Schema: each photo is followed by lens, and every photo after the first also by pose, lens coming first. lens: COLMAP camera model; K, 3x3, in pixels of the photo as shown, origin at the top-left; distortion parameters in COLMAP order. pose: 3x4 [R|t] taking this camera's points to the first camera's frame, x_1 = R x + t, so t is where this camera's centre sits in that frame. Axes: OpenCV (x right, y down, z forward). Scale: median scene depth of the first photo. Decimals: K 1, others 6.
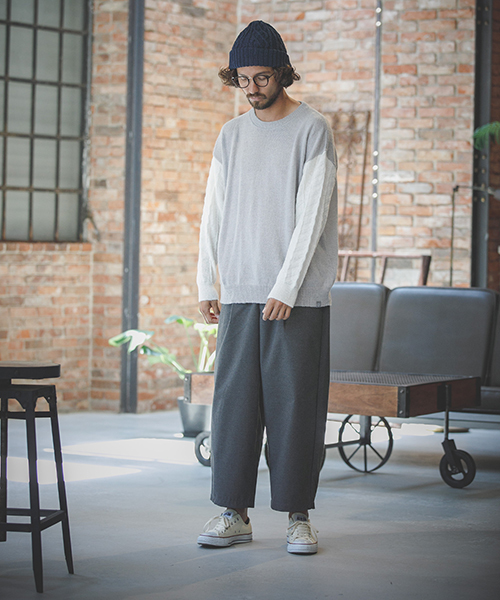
lens RADIAL K [[2279.3, 0, 250.0], [0, 2279.3, 300.0], [0, 0, 1]] dist [-0.055553, 0.074734]
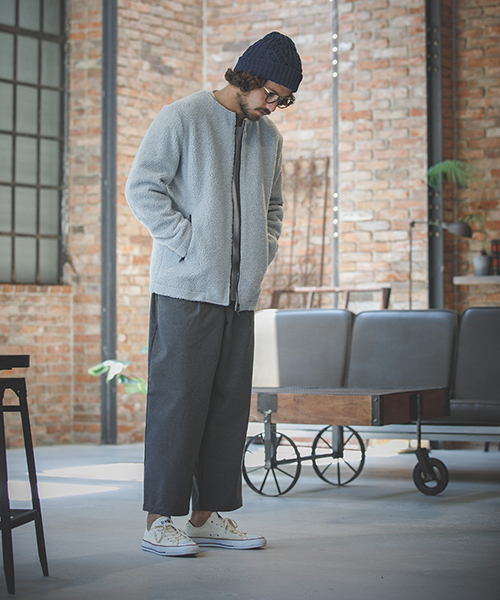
lens RADIAL K [[1882.9, 0, 241.3], [0, 1882.9, 288.6], [0, 0, 1]] dist [-0.190967, 0.123246]
pose [[0.999630, -0.022444, 0.015339, -0.003571], [0.023235, 0.998297, -0.053502, 0.025591], [-0.014112, 0.053839, 0.998450, 0.122367]]
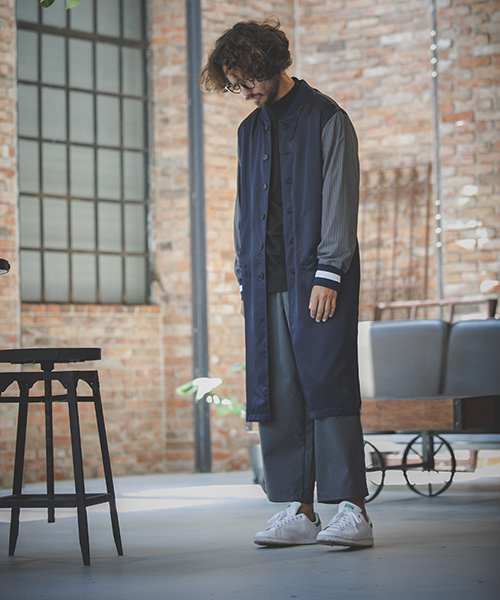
lens RADIAL K [[2348.8, 0, 250.0], [0, 2348.8, 300.0], [0, 0, 1]] dist [-0.028048, 0.334710]
pose [[0.997733, -0.046154, -0.048977, 0.021259], [0.042608, 0.996557, -0.071129, 0.048559], [0.052092, 0.068881, 0.996264, -0.032425]]
